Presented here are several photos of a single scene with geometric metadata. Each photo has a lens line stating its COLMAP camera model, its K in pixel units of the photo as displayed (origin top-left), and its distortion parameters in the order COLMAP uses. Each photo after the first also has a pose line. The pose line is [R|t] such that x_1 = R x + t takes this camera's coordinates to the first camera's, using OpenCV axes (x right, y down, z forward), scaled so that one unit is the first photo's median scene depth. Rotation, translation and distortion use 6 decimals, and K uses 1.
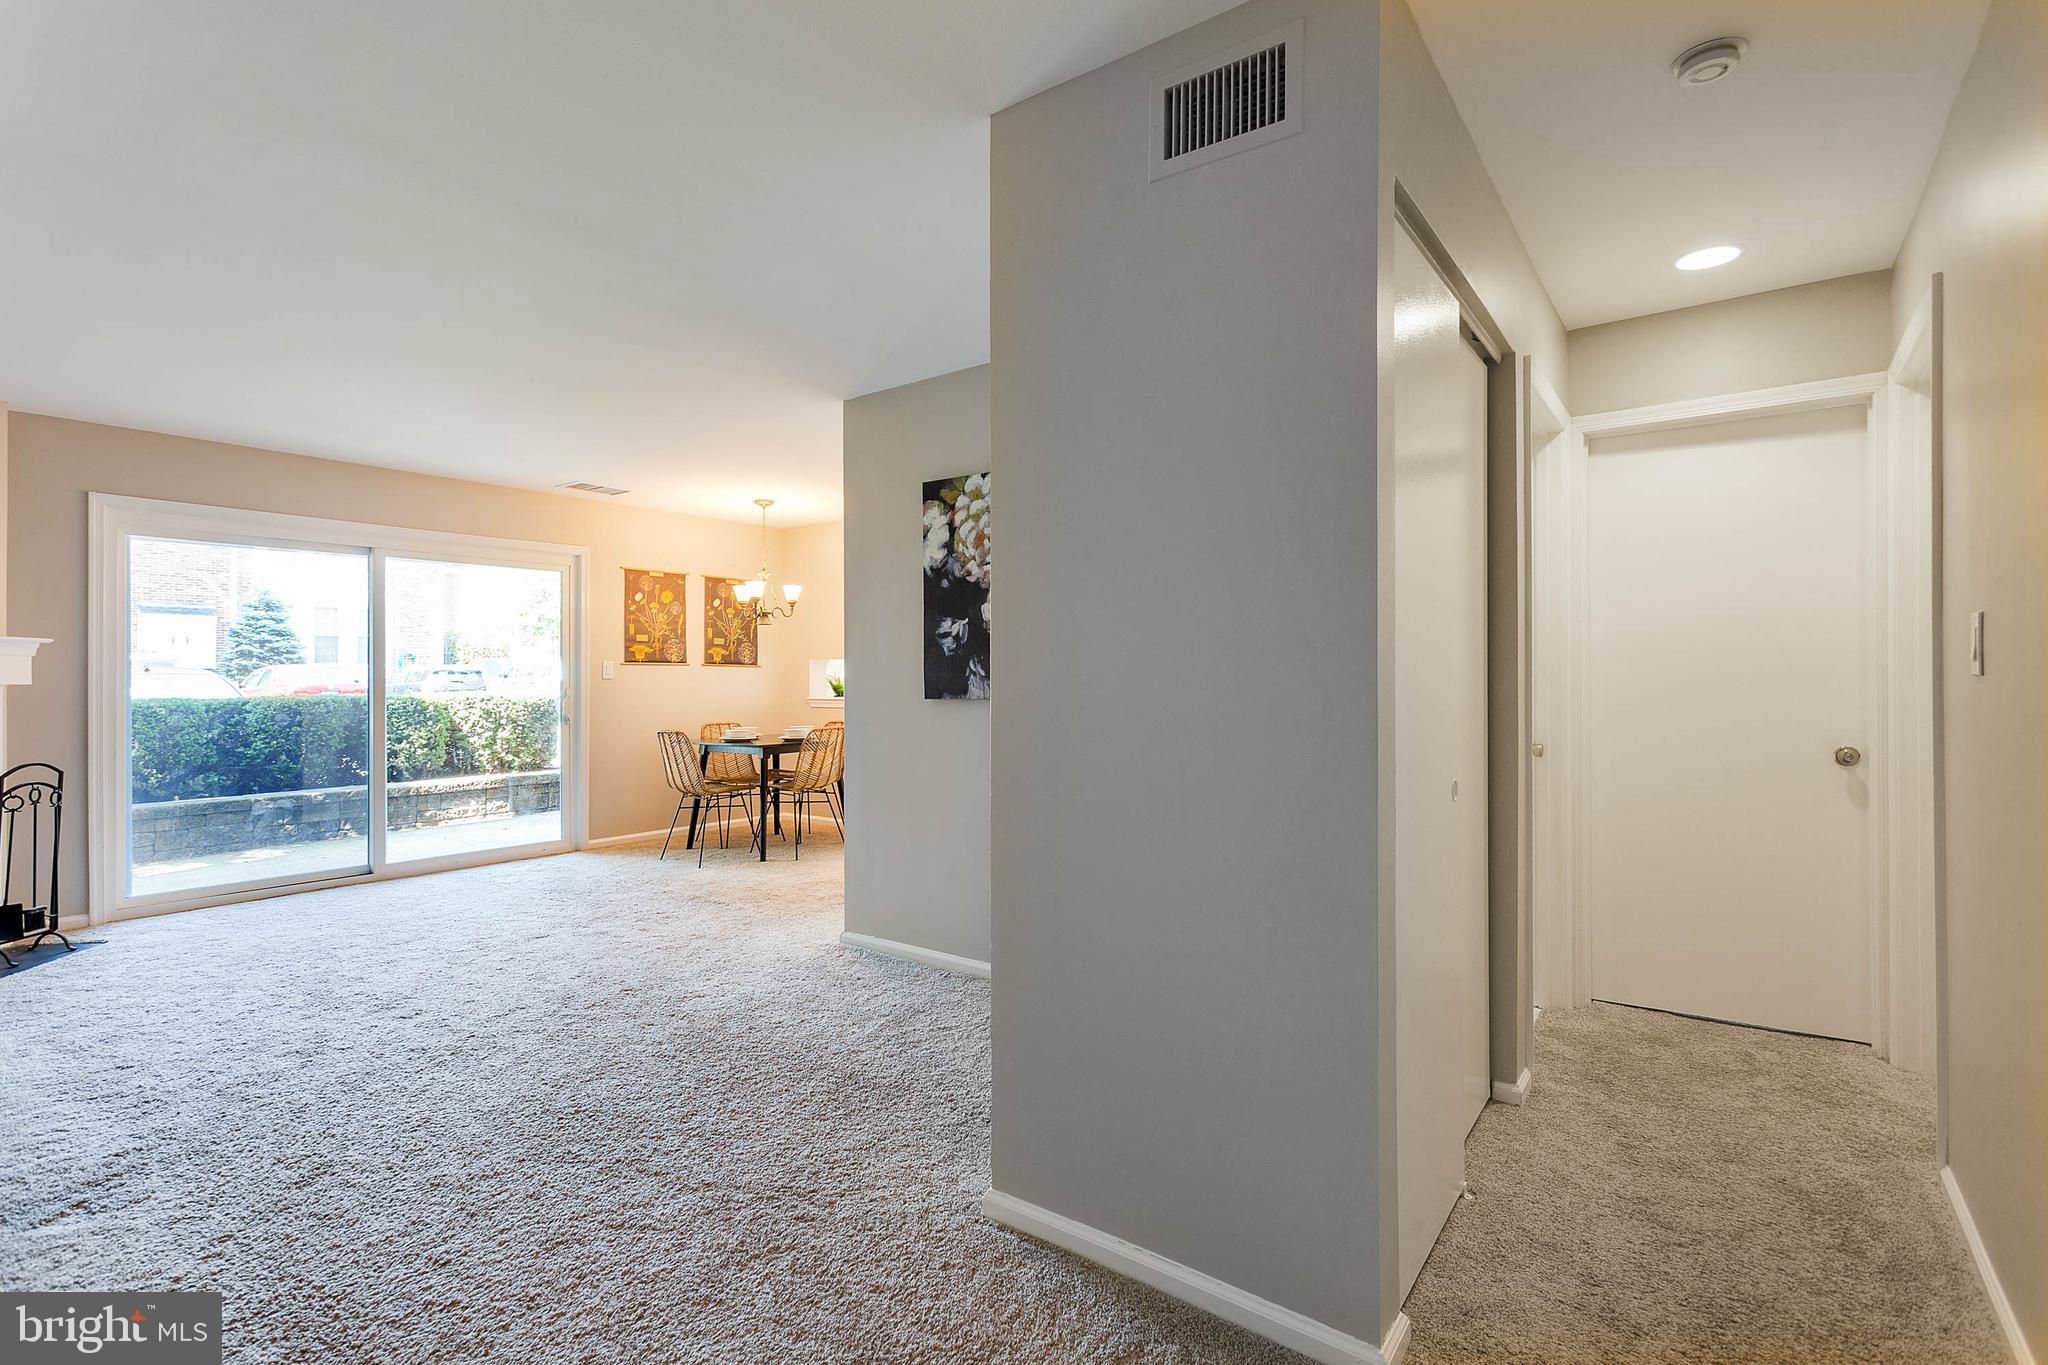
lens RADIAL K [[971.7, 0, 989.8], [0, 971.7, 666.5], [0, 0, 1]] dist [0.002182, 0.002111]
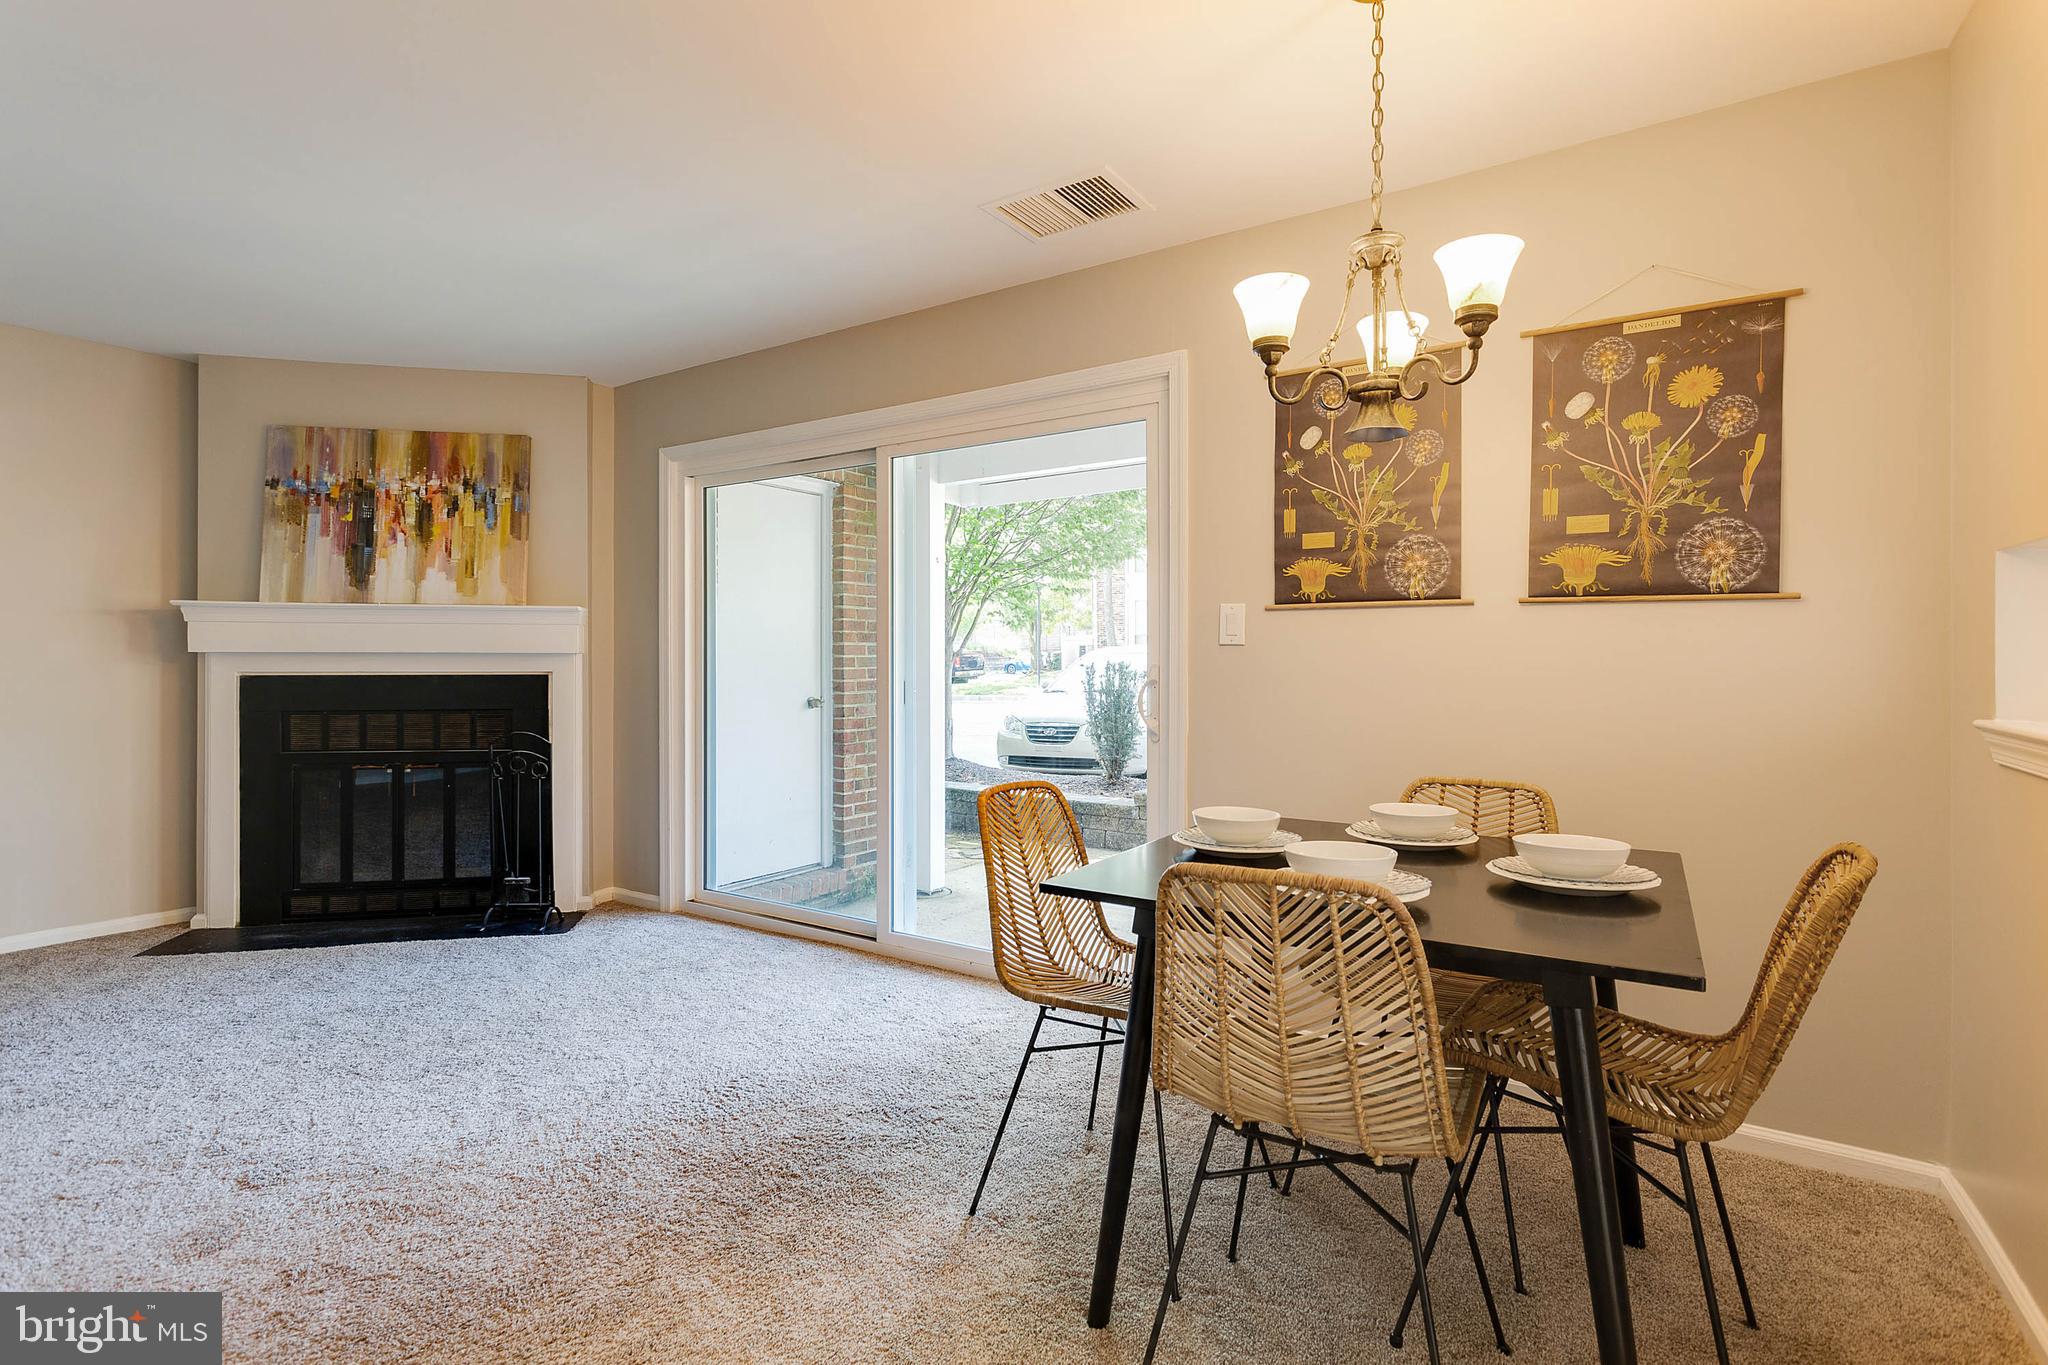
lens RADIAL K [[971.7, 0, 1008.0], [0, 971.7, 658.4], [0, 0, 1]] dist [0.002182, 0.002111]
pose [[0.079654, 0.001745, -0.996821, 0.042332], [0.012254, 0.999921, 0.002730, 0.025047], [0.996747, -0.012432, 0.079627, 1.329913]]
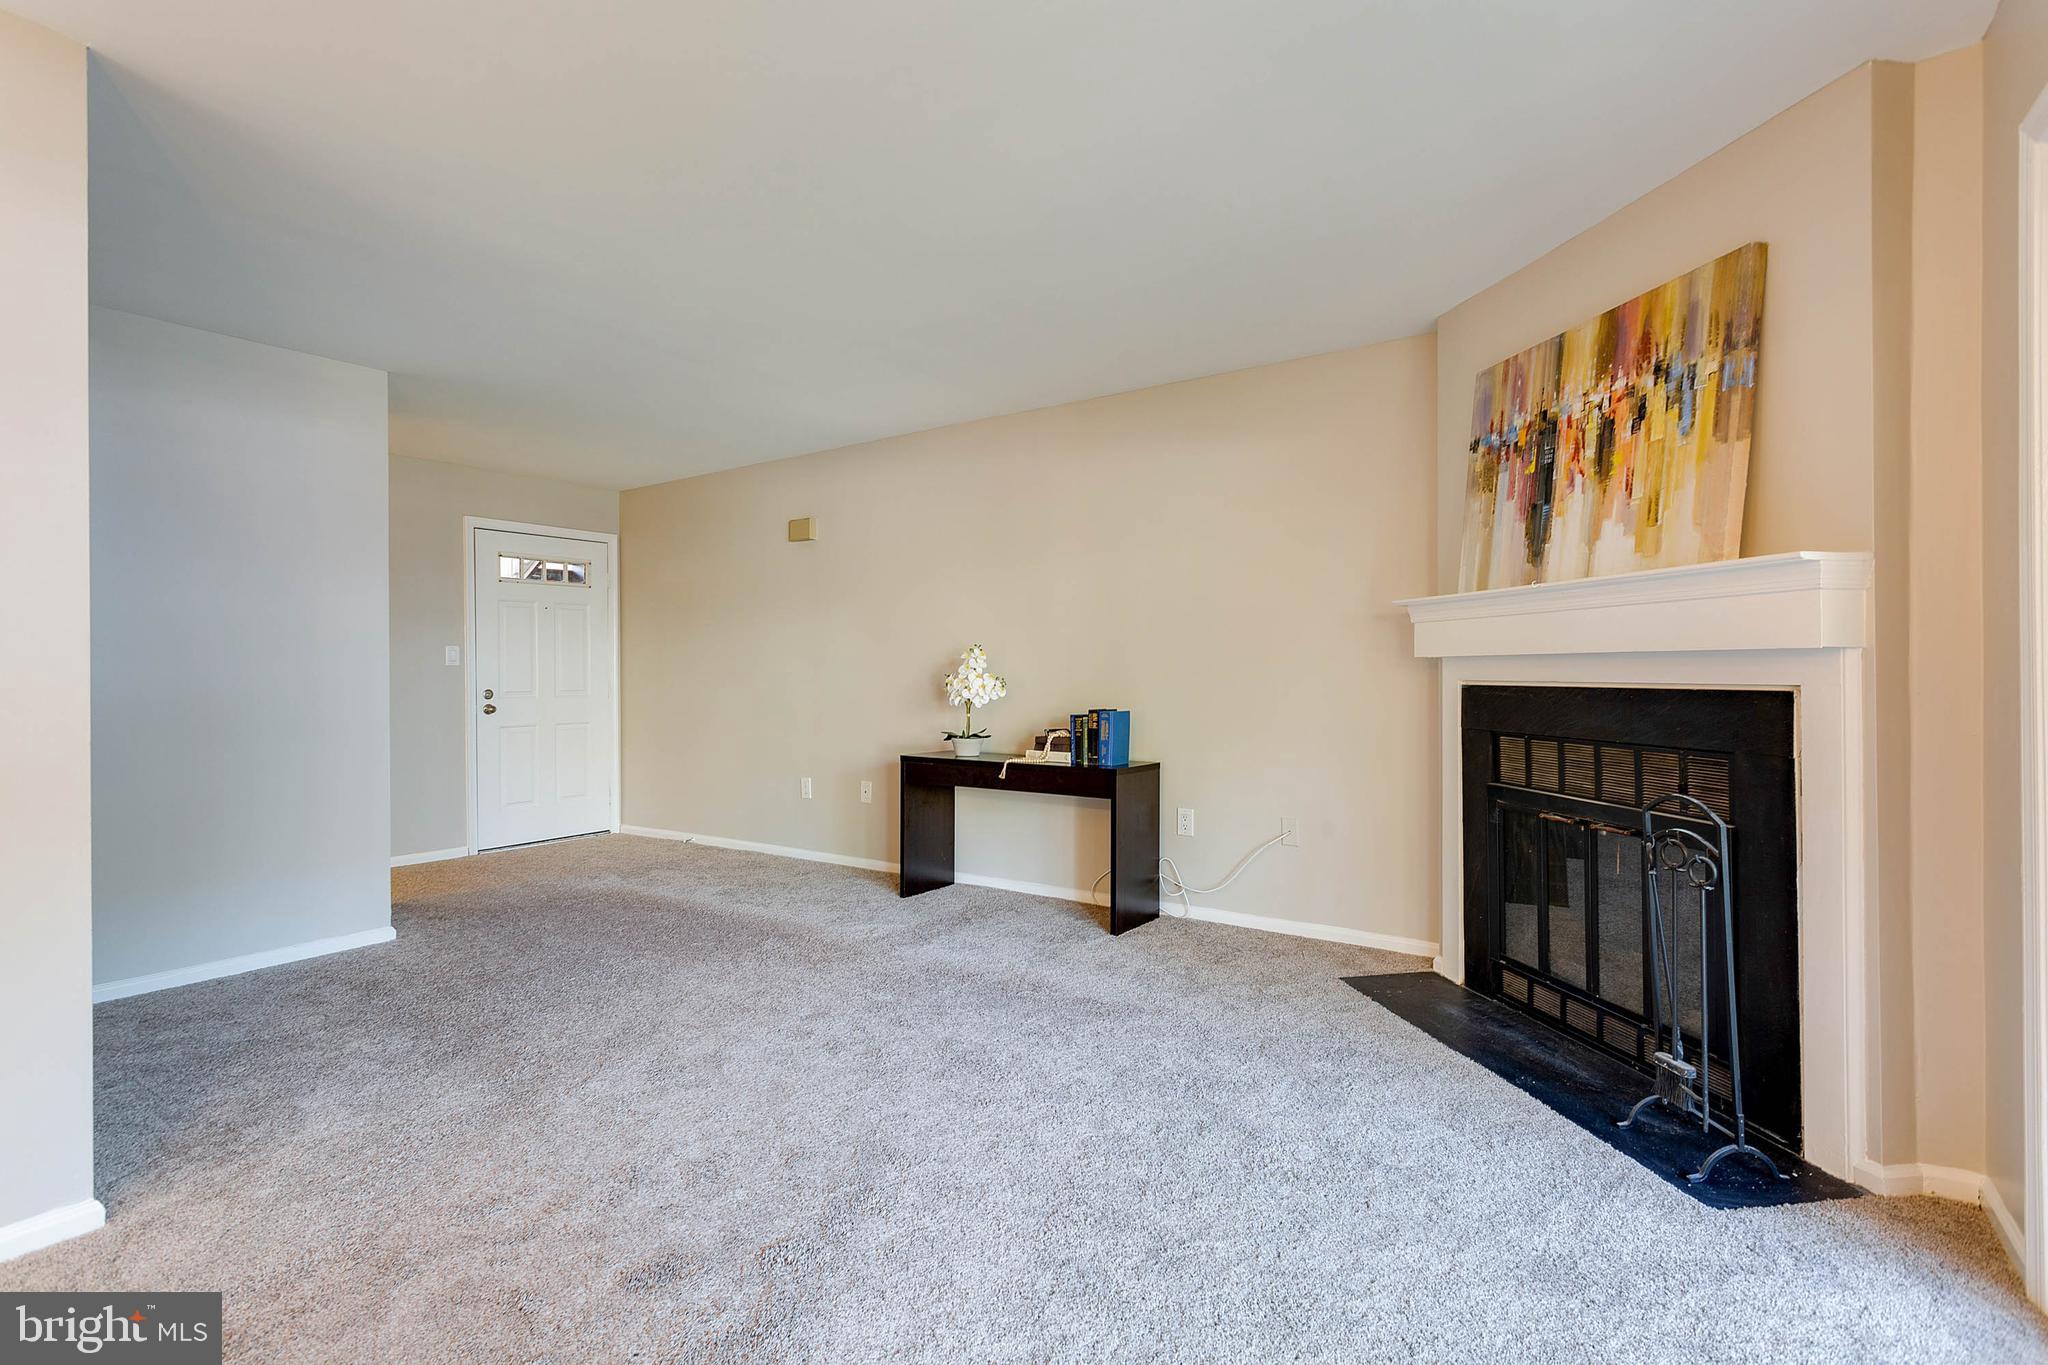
lens RADIAL K [[971.7, 0, 1007.2], [0, 971.7, 671.2], [0, 0, 1]] dist [0.002182, 0.002111]
pose [[-0.998719, 0.006346, -0.050205, -0.542648], [0.007080, 0.999870, -0.014463, 0.032730], [0.050107, -0.014800, -0.998634, 1.428903]]
